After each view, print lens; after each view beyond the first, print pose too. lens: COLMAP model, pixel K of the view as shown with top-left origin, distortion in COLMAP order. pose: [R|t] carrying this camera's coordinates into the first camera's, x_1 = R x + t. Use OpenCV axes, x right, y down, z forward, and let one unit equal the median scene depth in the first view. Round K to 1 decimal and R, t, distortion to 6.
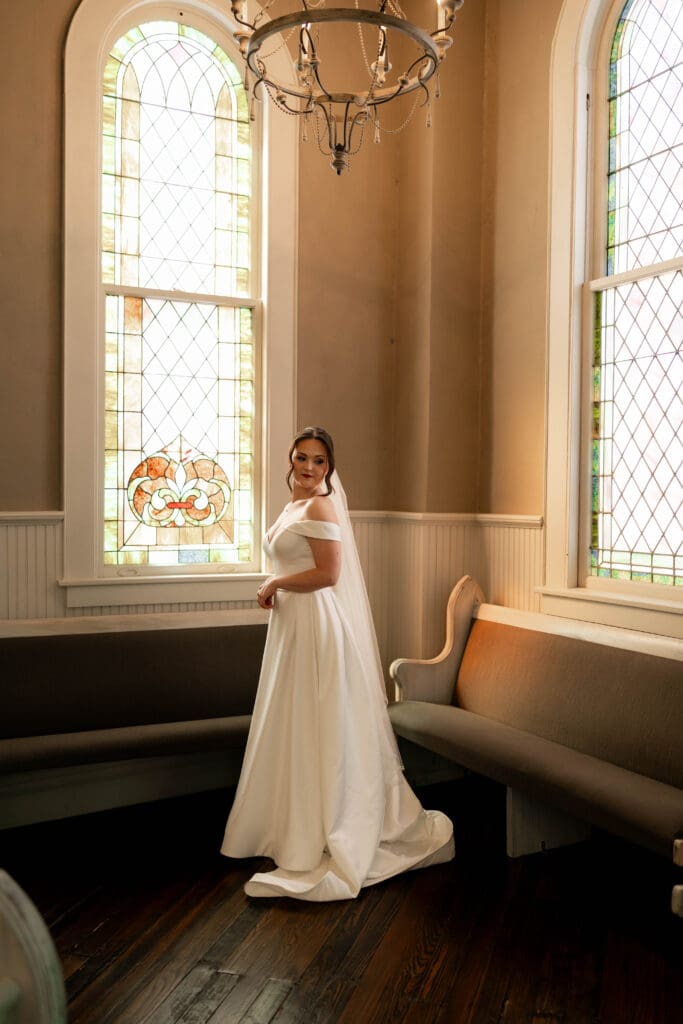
lens RADIAL K [[972.3, 0, 341.5], [0, 972.3, 512.0], [0, 0, 1]] dist [0.014338, -0.016633]
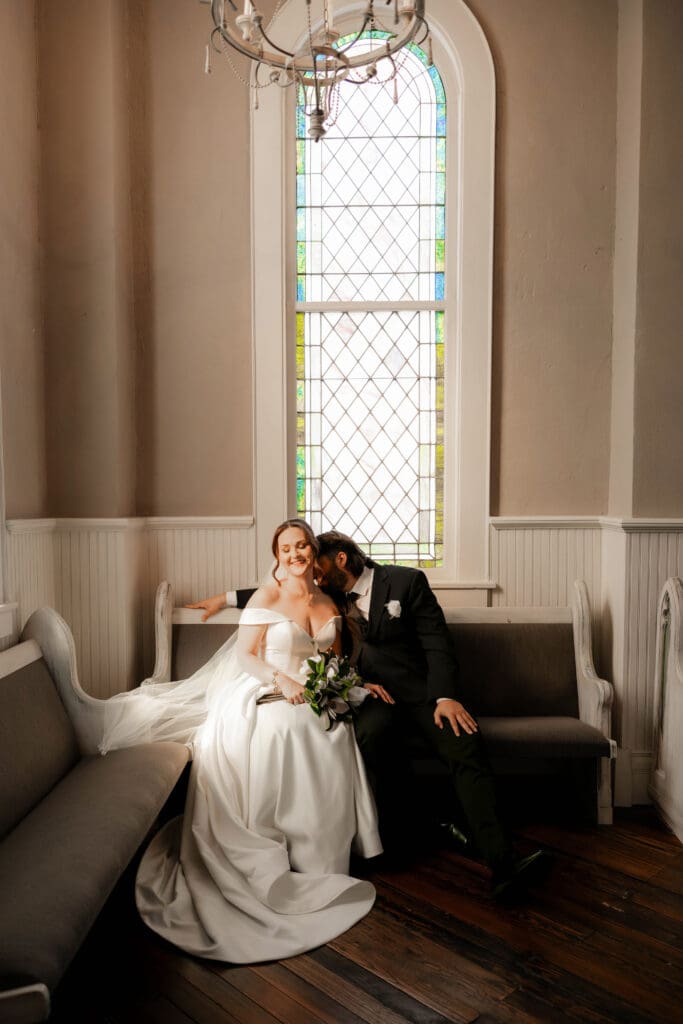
lens RADIAL K [[854.8, 0, 315.4], [0, 854.8, 542.2], [0, 0, 1]] dist [0.006217, 0.002043]
pose [[0.478662, -0.064776, 0.875607, -0.560741], [0.027163, 0.997890, 0.058973, -0.020271], [-0.877579, -0.004444, 0.479411, 0.480575]]
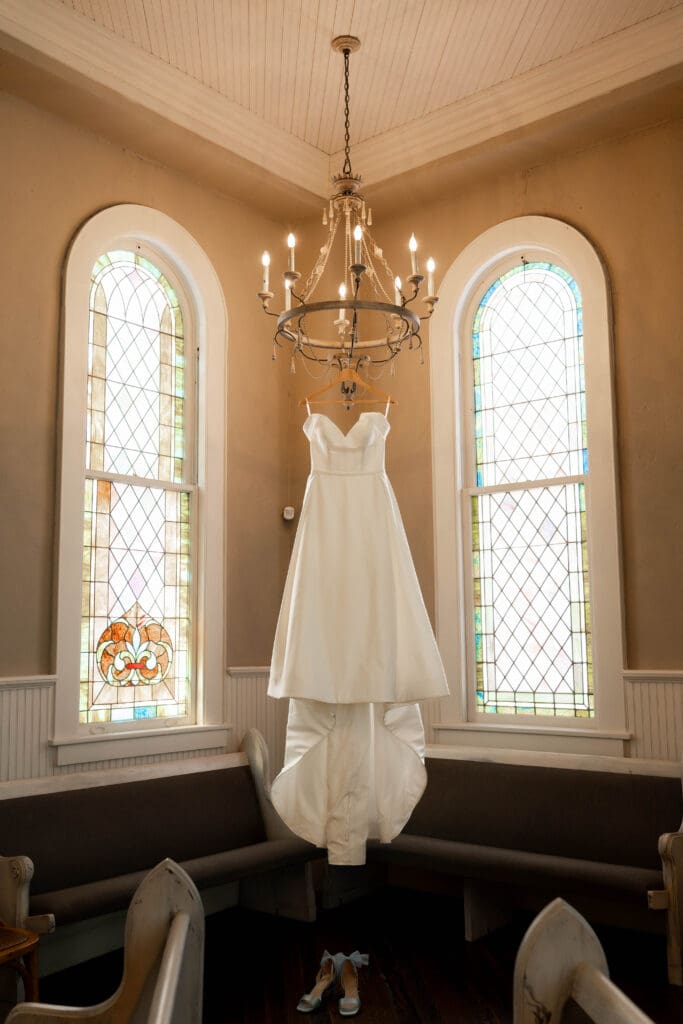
lens RADIAL K [[972.3, 0, 341.5], [0, 972.3, 512.0], [0, 0, 1]] dist [0.014338, -0.016633]
pose [[0.915914, 0.035193, 0.399829, -0.410897], [0.026439, 0.988695, -0.147589, -0.010738], [-0.400503, 0.145750, 0.904629, -0.127796]]
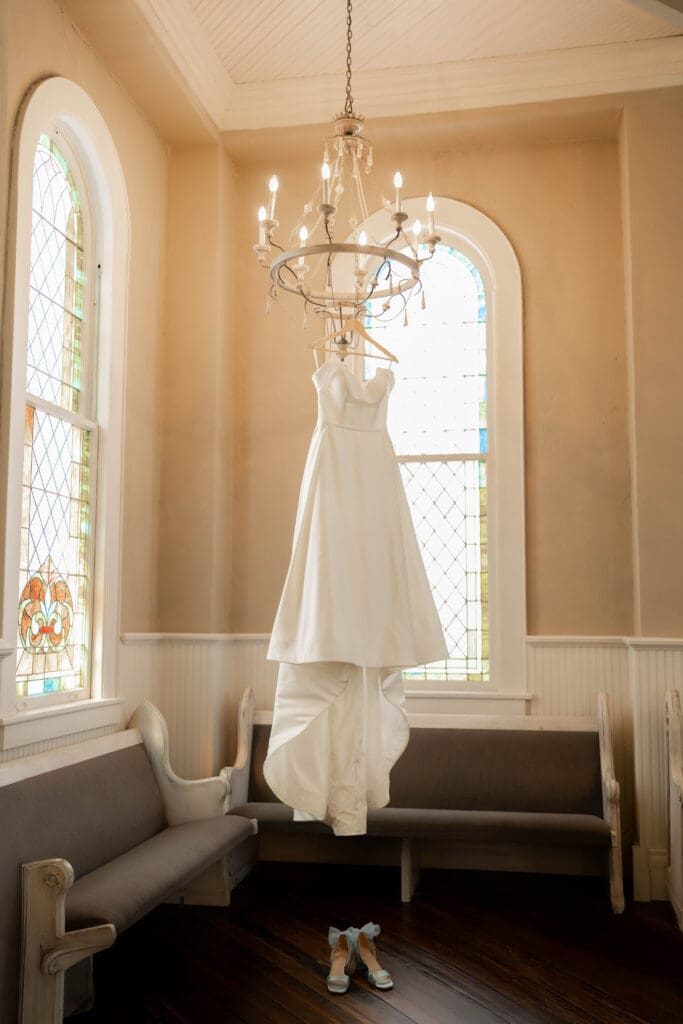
lens RADIAL K [[972.3, 0, 341.5], [0, 972.3, 512.0], [0, 0, 1]] dist [0.014338, -0.016633]
pose [[0.607032, 0.079818, 0.790659, -0.759400], [0.019682, 0.993128, -0.115369, -0.006084], [-0.794434, 0.085594, 0.601289, 0.209621]]
